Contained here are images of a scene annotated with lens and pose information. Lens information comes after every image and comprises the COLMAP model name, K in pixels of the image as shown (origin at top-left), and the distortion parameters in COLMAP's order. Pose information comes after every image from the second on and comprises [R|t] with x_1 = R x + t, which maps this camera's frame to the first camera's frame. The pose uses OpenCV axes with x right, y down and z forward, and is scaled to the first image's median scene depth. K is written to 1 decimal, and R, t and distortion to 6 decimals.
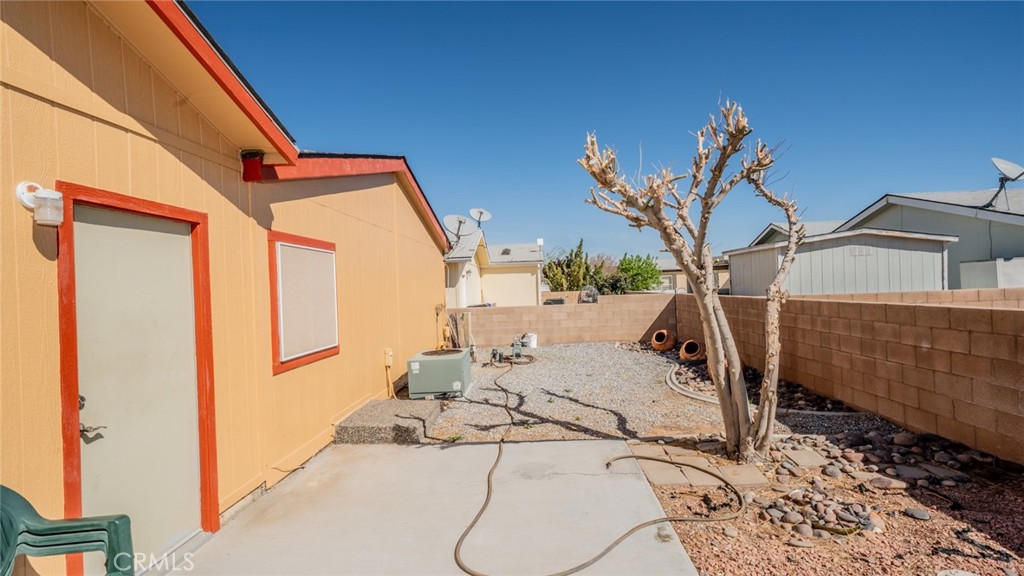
lens RADIAL K [[494.6, 0, 511.9], [0, 494.6, 291.5], [0, 0, 1]] dist [0.019755, 0.000008]
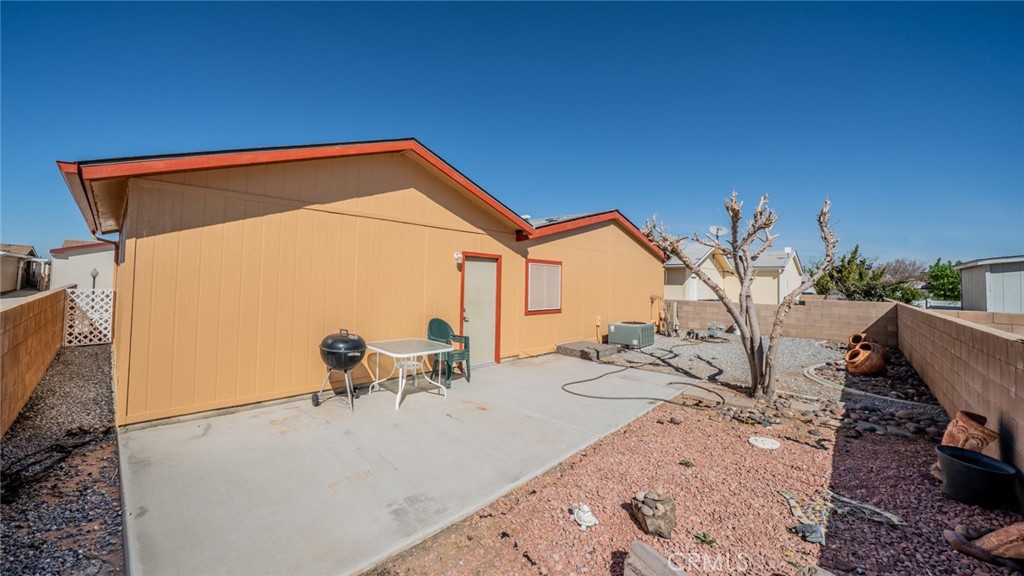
lens RADIAL K [[375.8, 0, 511.2], [0, 375.8, 283.8], [0, 0, 1]] dist [0.000103, 0.000000]
pose [[0.787258, 0.055615, -0.614111, 0.621486], [-0.055188, 0.998282, 0.019658, -0.026650], [0.614149, 0.018415, 0.788975, -0.549069]]
